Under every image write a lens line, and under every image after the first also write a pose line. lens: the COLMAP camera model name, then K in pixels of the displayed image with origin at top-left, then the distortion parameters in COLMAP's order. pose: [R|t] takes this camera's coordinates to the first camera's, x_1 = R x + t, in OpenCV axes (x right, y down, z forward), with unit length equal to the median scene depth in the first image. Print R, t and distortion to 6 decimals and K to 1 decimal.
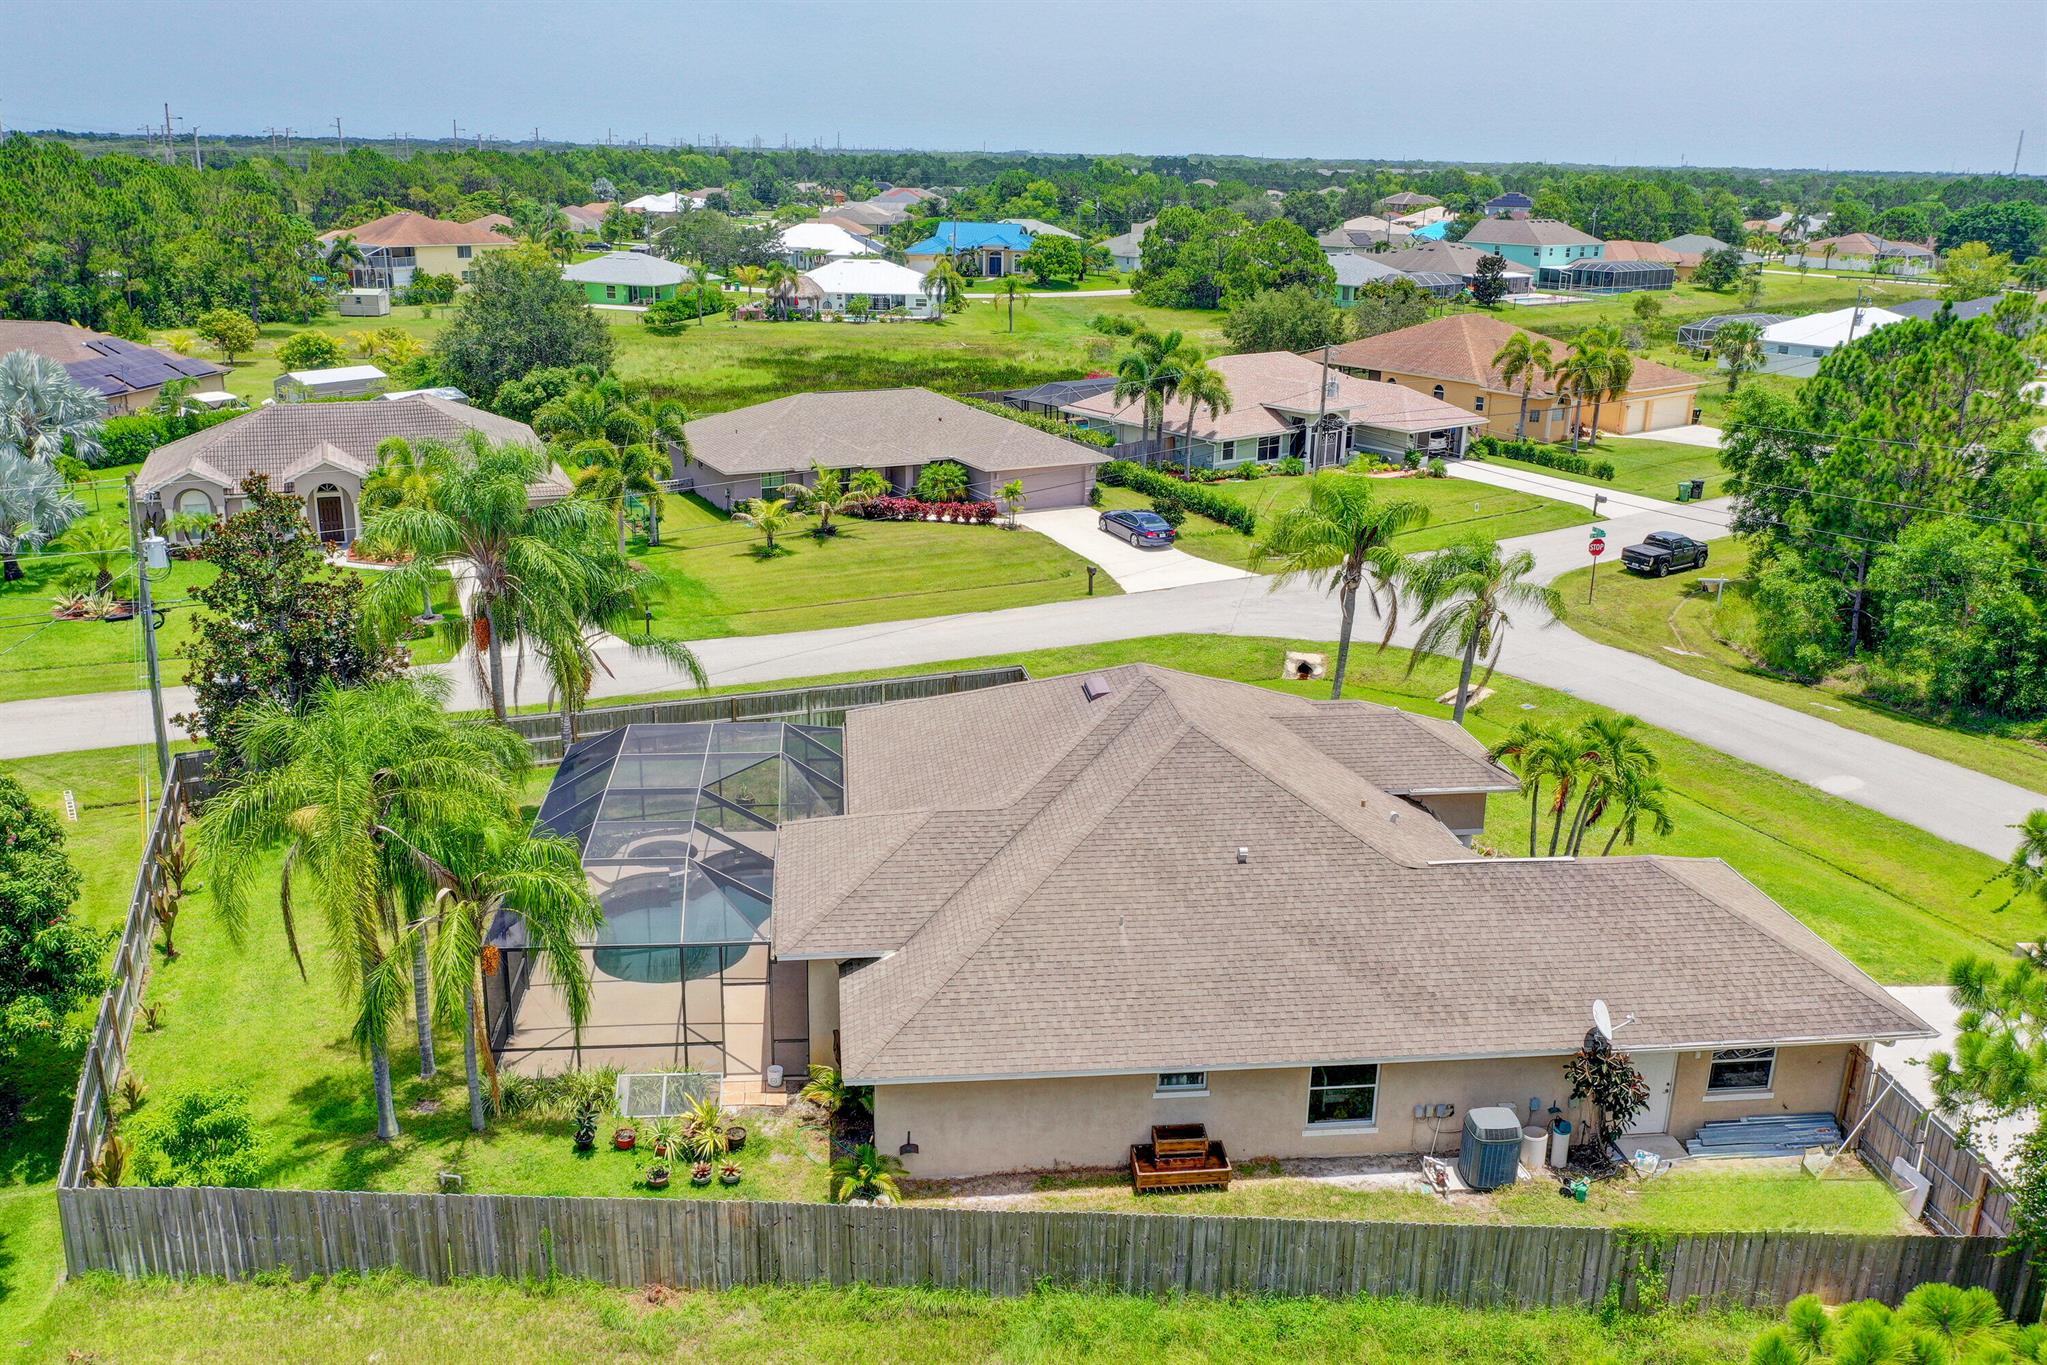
lens RADIAL K [[1648.9, 0, 1022.3], [0, 1648.9, 661.9], [0, 0, 1]] dist [-0.016682, -0.002189]
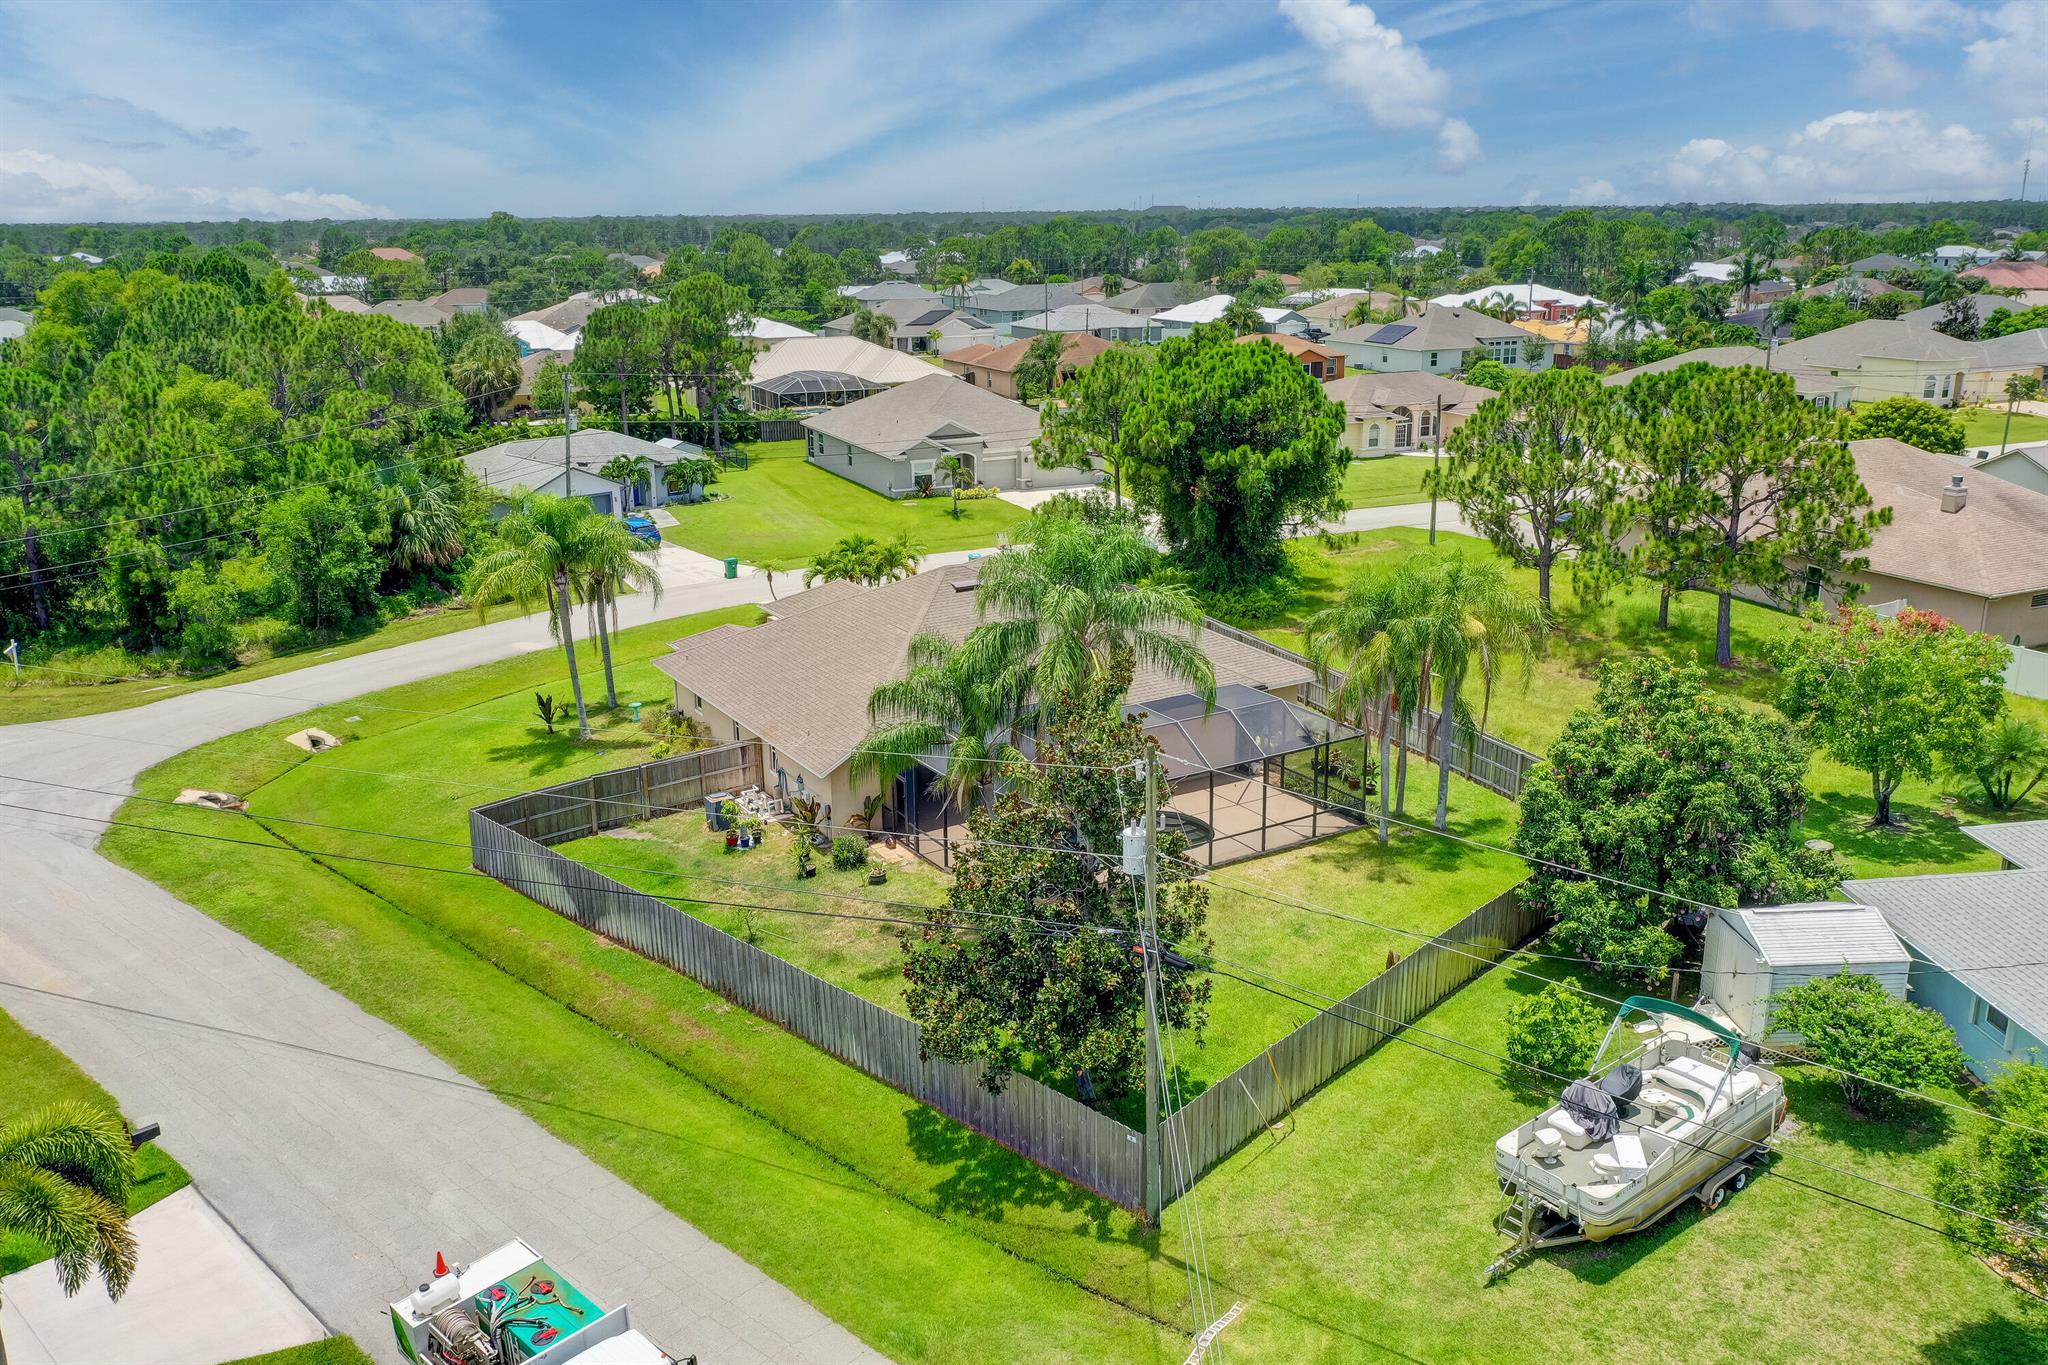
lens RADIAL K [[1603.3, 0, 1028.4], [0, 1603.3, 678.8], [0, 0, 1]] dist [-0.010179, -0.003517]
pose [[-0.430632, -0.263418, 0.863231, -0.519296], [0.265130, 0.877336, 0.399985, -0.197162], [-0.862706, 0.401115, -0.307969, 0.600813]]
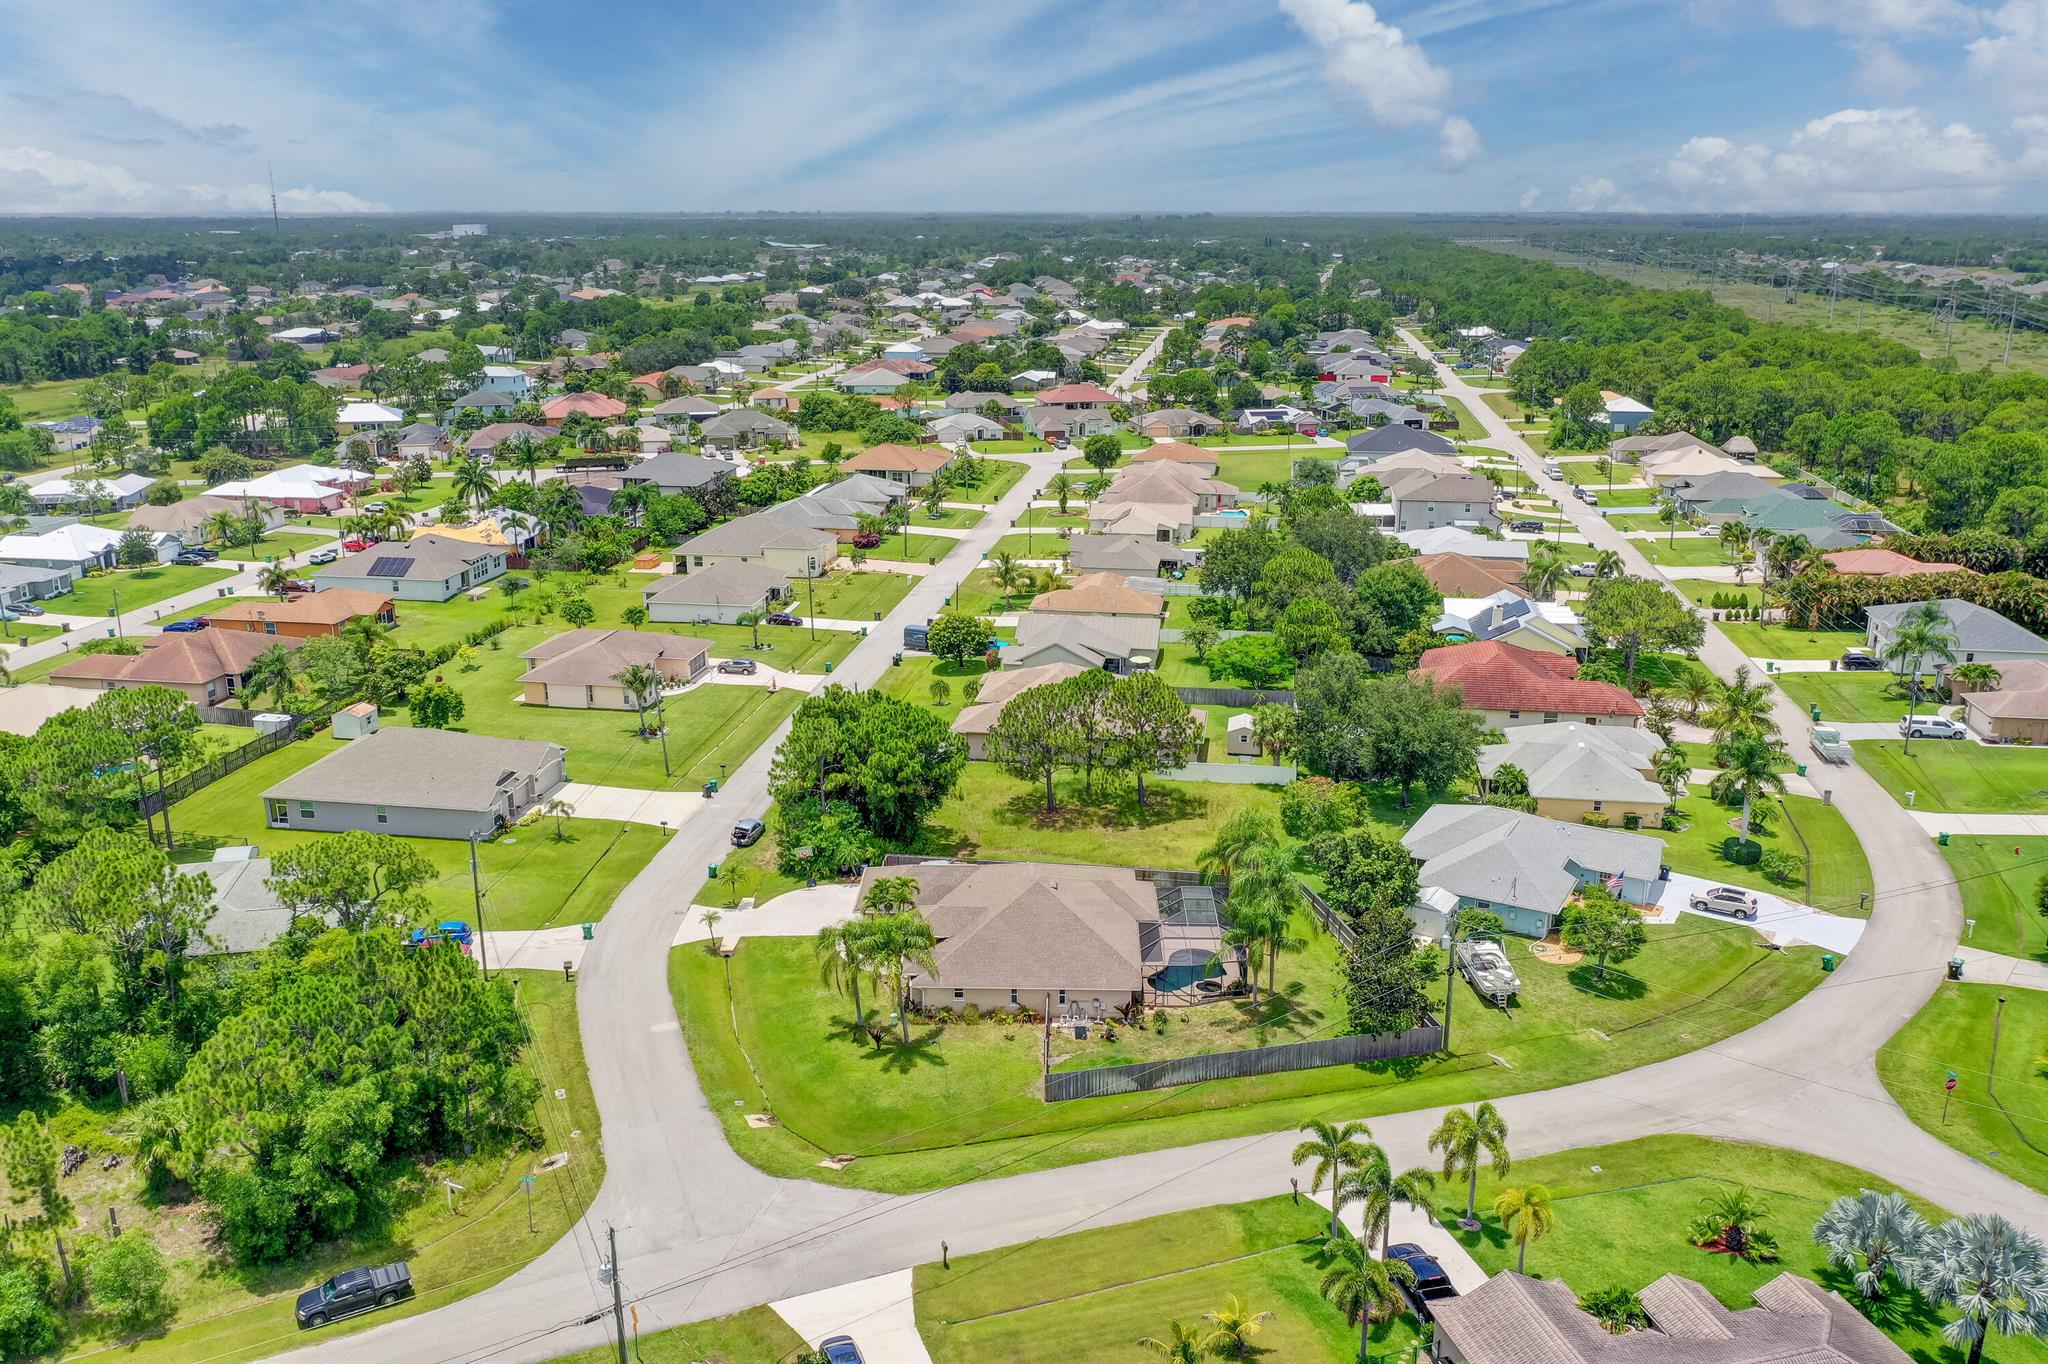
lens RADIAL K [[1603.3, 0, 1028.4], [0, 1603.3, 678.3], [0, 0, 1]] dist [-0.010179, -0.003517]
pose [[-0.991617, -0.054200, 0.117292, -0.094994], [0.018925, 0.837051, 0.546797, -0.784377], [-0.127816, 0.544433, -0.829009, 1.339820]]
